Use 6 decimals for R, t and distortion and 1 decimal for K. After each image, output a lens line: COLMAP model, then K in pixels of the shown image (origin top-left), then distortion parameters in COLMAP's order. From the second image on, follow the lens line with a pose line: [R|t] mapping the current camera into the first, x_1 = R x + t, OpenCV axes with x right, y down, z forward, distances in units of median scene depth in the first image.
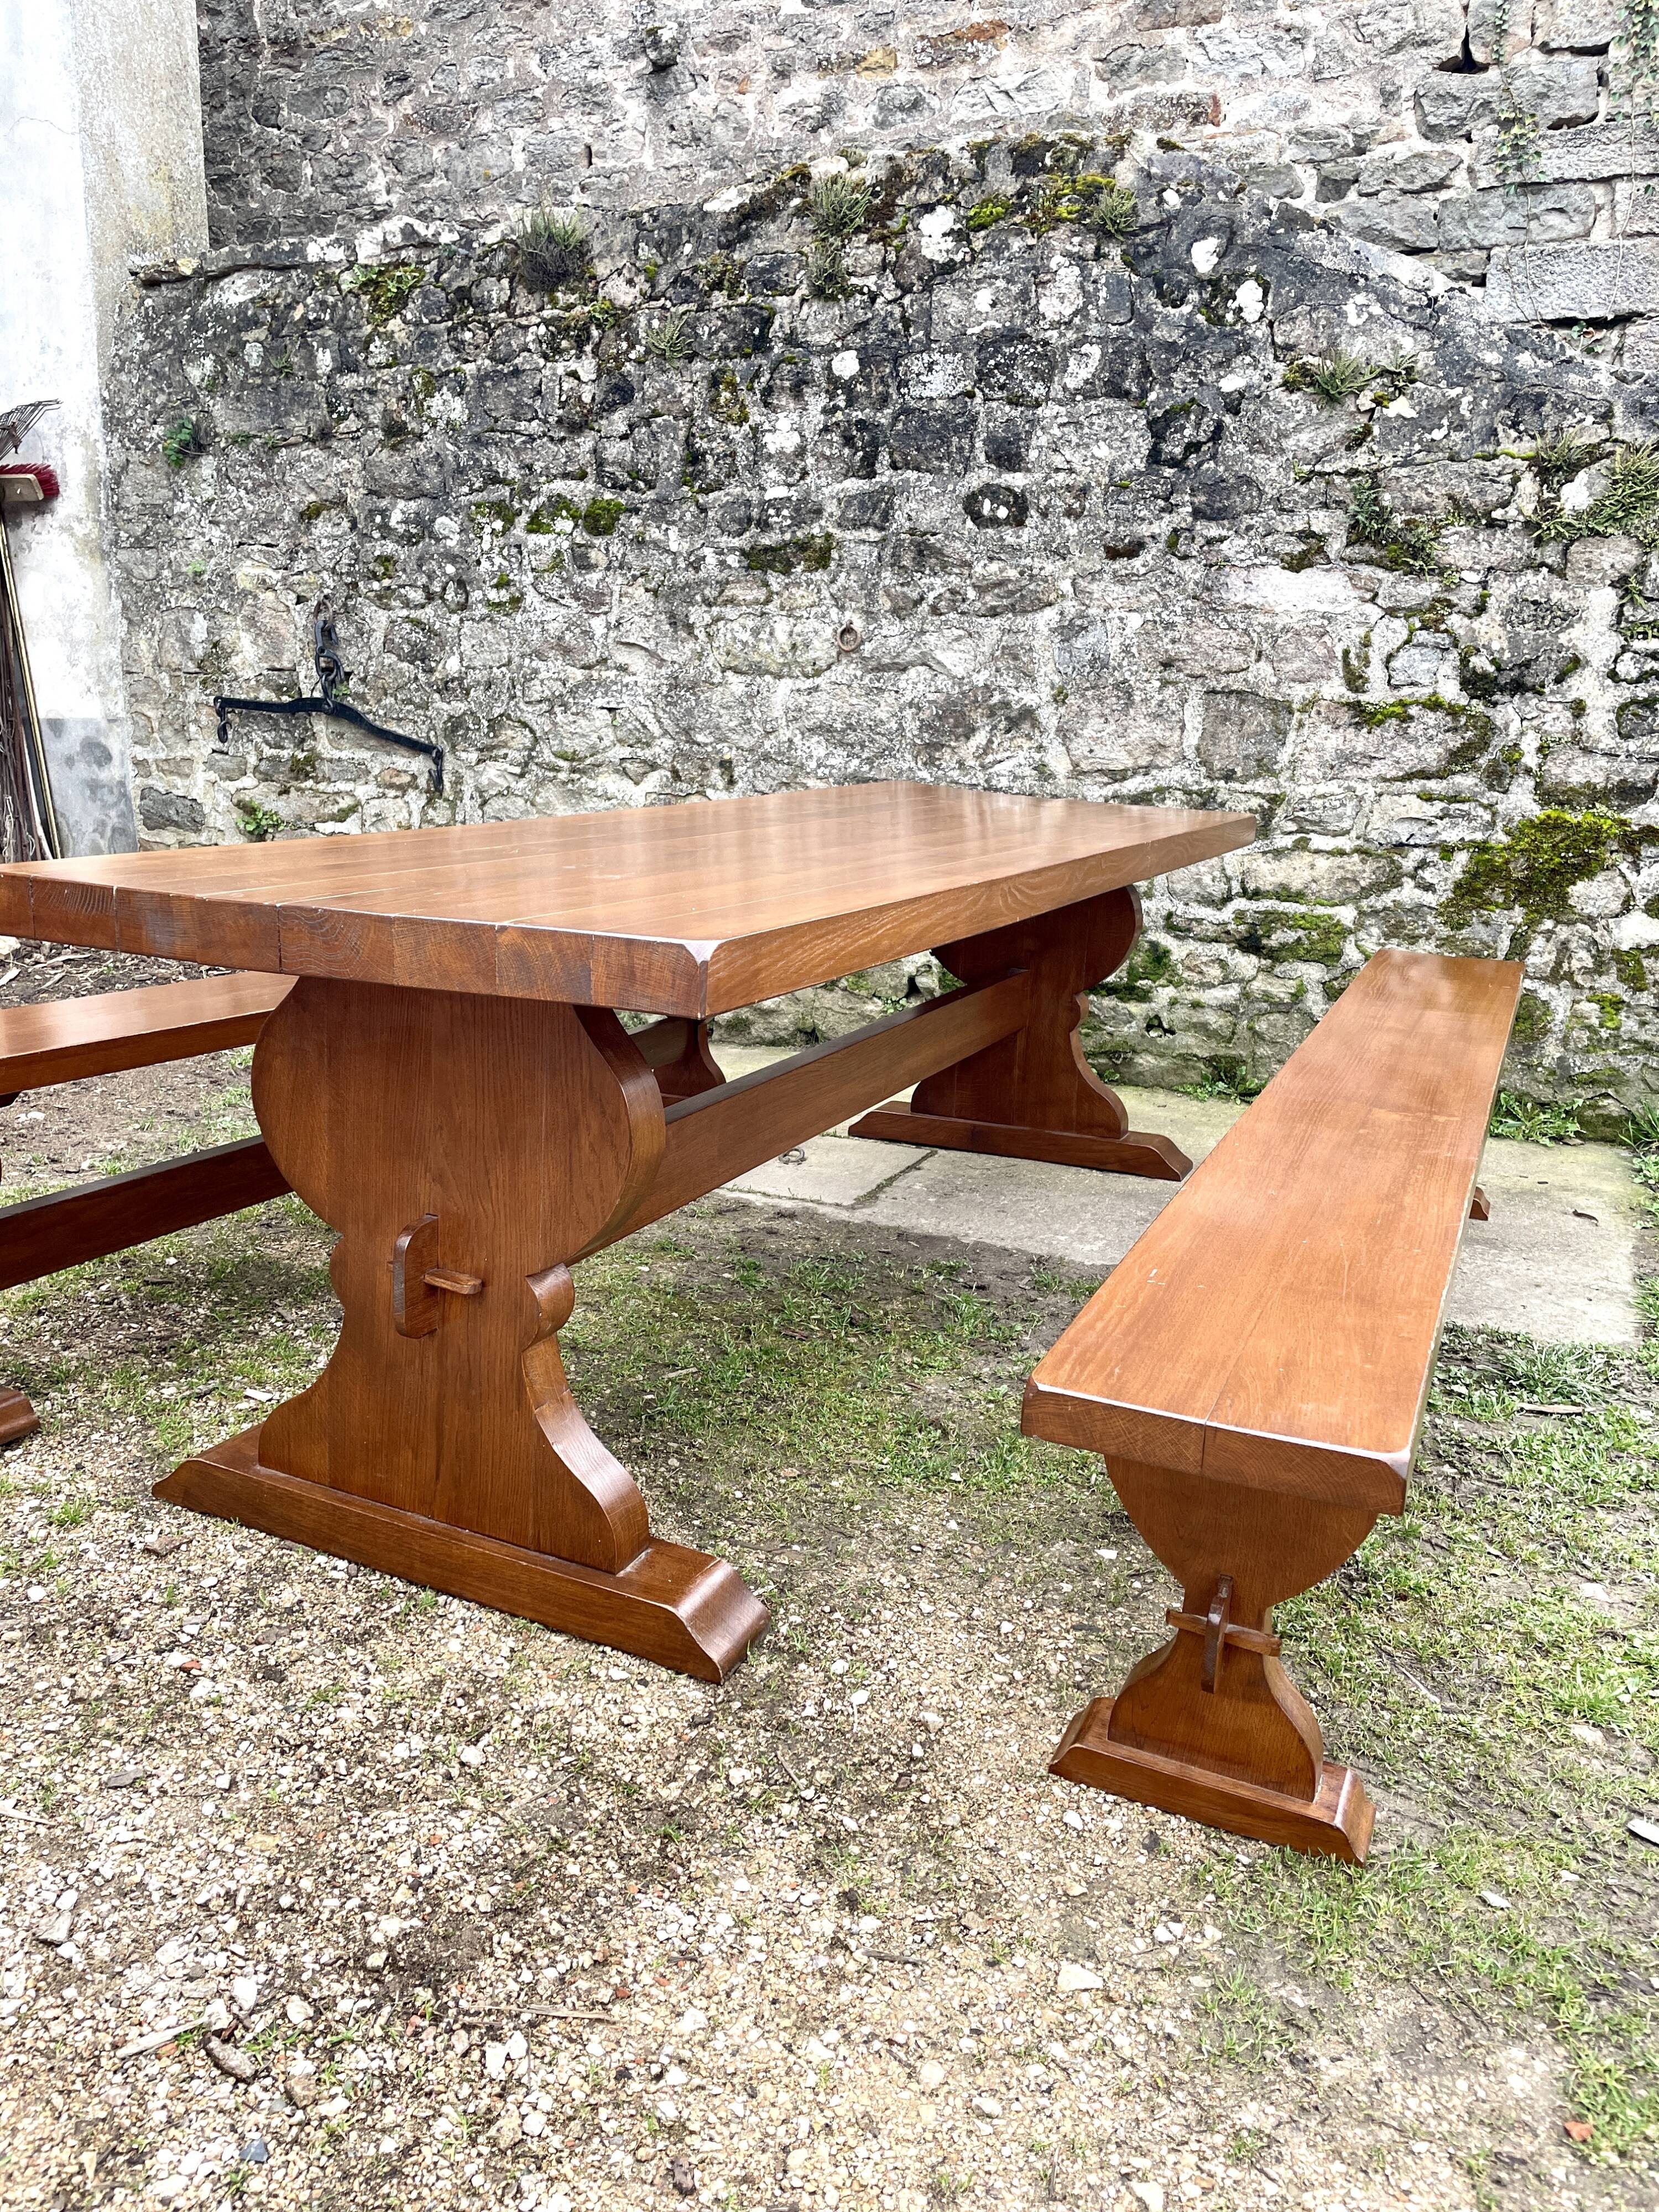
lens RADIAL K [[1658.6, 0, 813.1], [0, 1658.6, 1094.8], [0, 0, 1]] dist [0.084799, -0.112648]
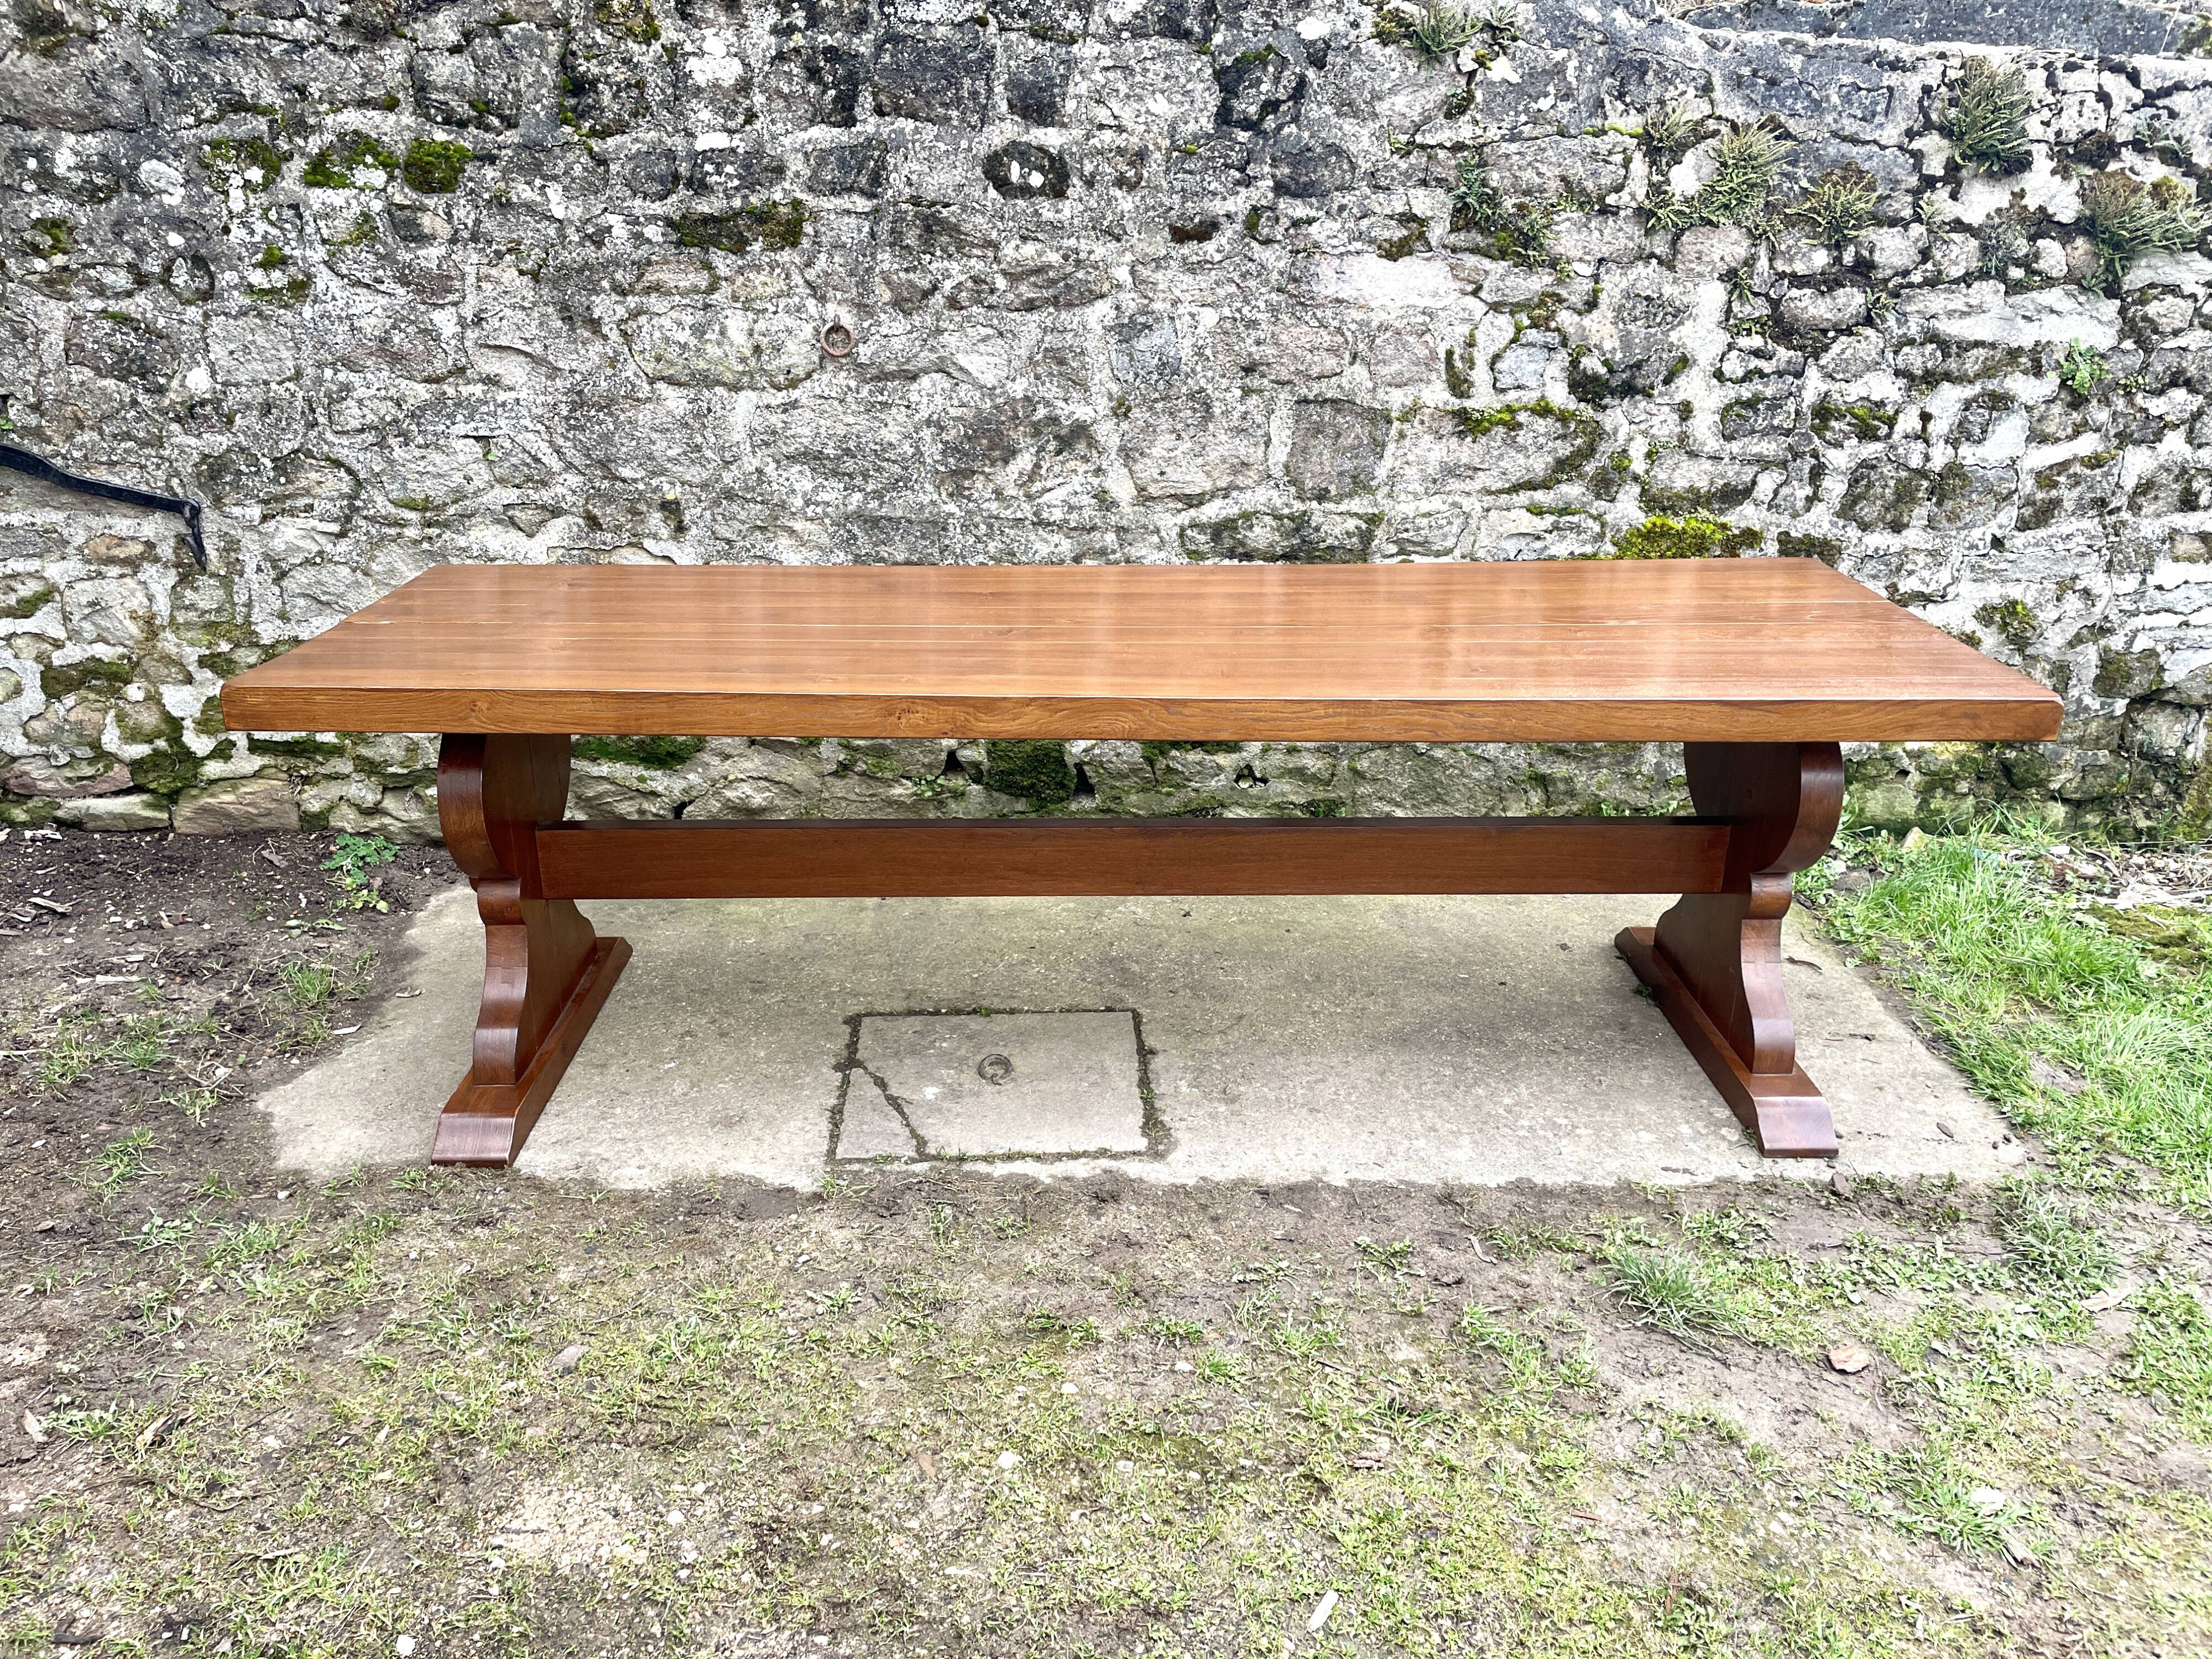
lens RADIAL K [[1655.0, 0, 1105.5], [0, 1655.0, 818.7], [0, 0, 1]] dist [0.084874, -0.106536]
pose [[0.890681, -0.177382, 0.418595, -0.245728], [0.119982, 0.979813, 0.159906, -0.177843], [-0.438510, -0.092202, 0.893984, 0.257602]]
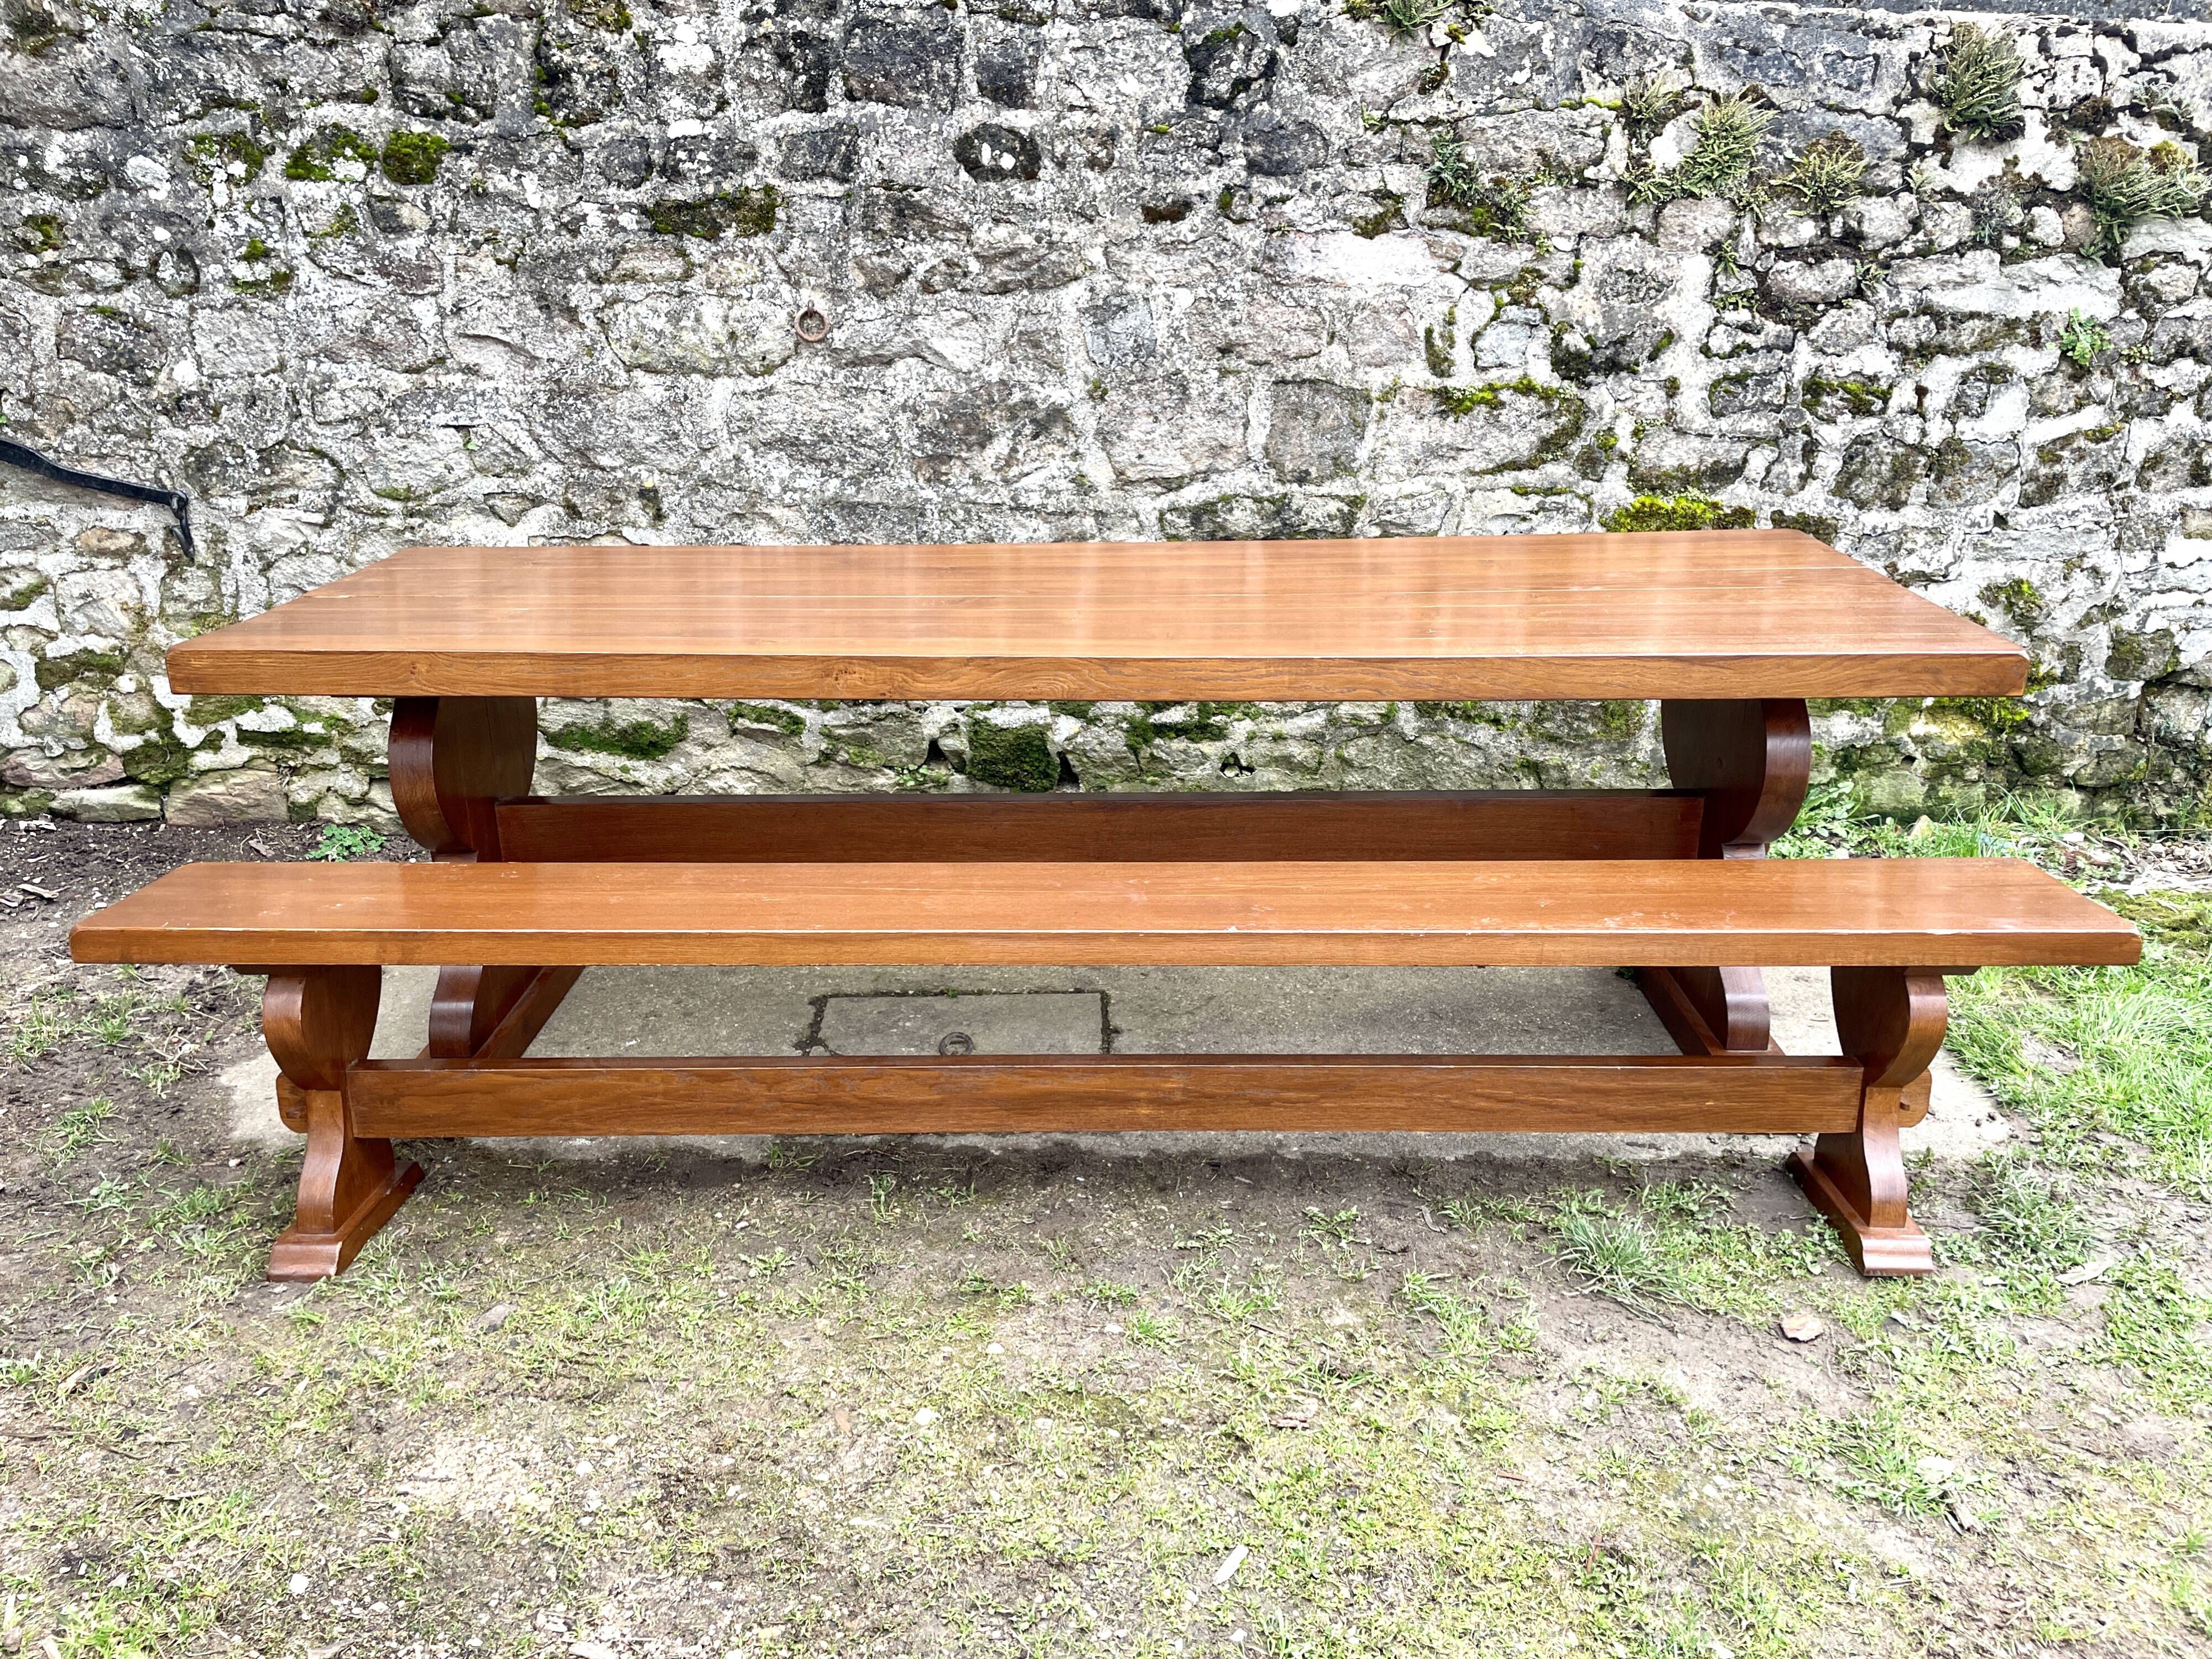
lens RADIAL K [[1669.1, 0, 1101.6], [0, 1669.1, 820.7], [0, 0, 1]] dist [0.084816, -0.107047]
pose [[0.904585, -0.171975, 0.390064, -0.213987], [0.128172, 0.982398, 0.135890, -0.147776], [-0.406568, -0.072929, 0.910705, 0.239946]]
